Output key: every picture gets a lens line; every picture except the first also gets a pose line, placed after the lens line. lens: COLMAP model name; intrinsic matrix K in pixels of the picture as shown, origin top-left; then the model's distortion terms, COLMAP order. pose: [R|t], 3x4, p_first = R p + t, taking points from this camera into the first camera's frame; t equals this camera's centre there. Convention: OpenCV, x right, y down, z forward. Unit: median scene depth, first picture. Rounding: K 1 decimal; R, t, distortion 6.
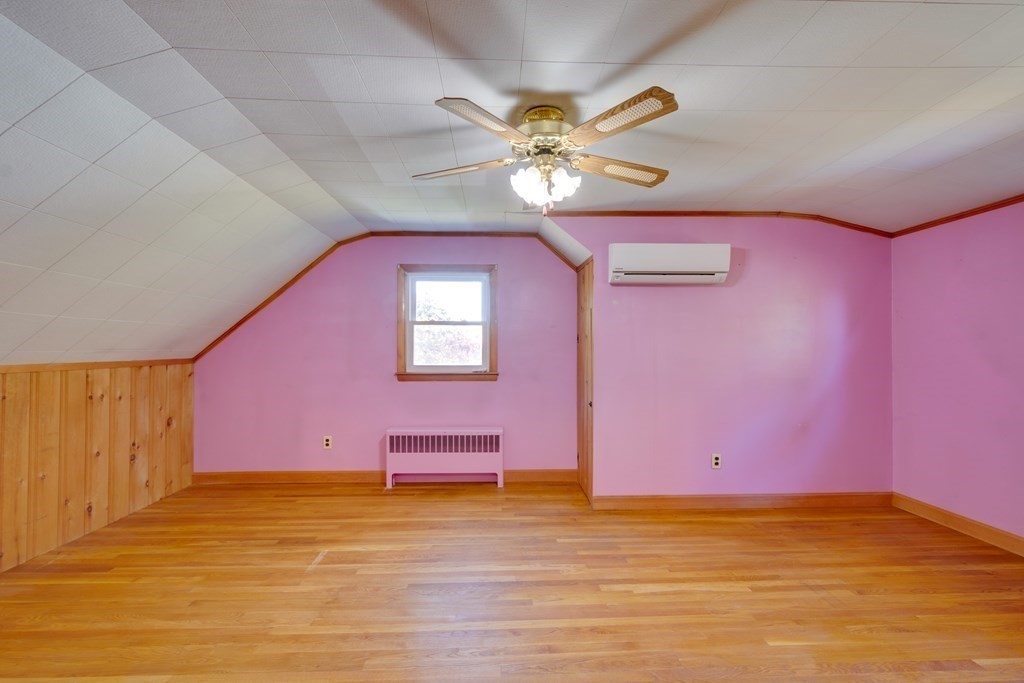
lens RADIAL K [[443.8, 0, 513.4], [0, 443.8, 353.0], [0, 0, 1]] dist [0.003146, 0.000058]
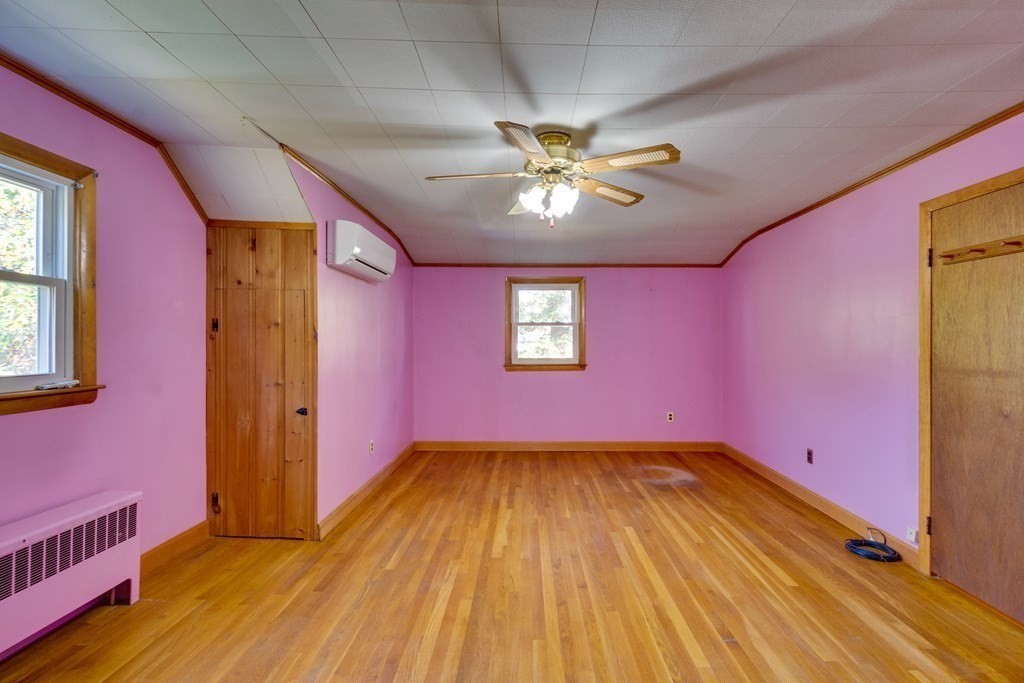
lens RADIAL K [[455.0, 0, 515.2], [0, 455.0, 347.3], [0, 0, 1]] dist [0.002985, 0.000229]
pose [[0.050561, 0.000146, 0.998721, -0.803987], [0.001926, 0.999998, -0.000243, 0.001840], [-0.998719, 0.001936, 0.050561, 0.762195]]
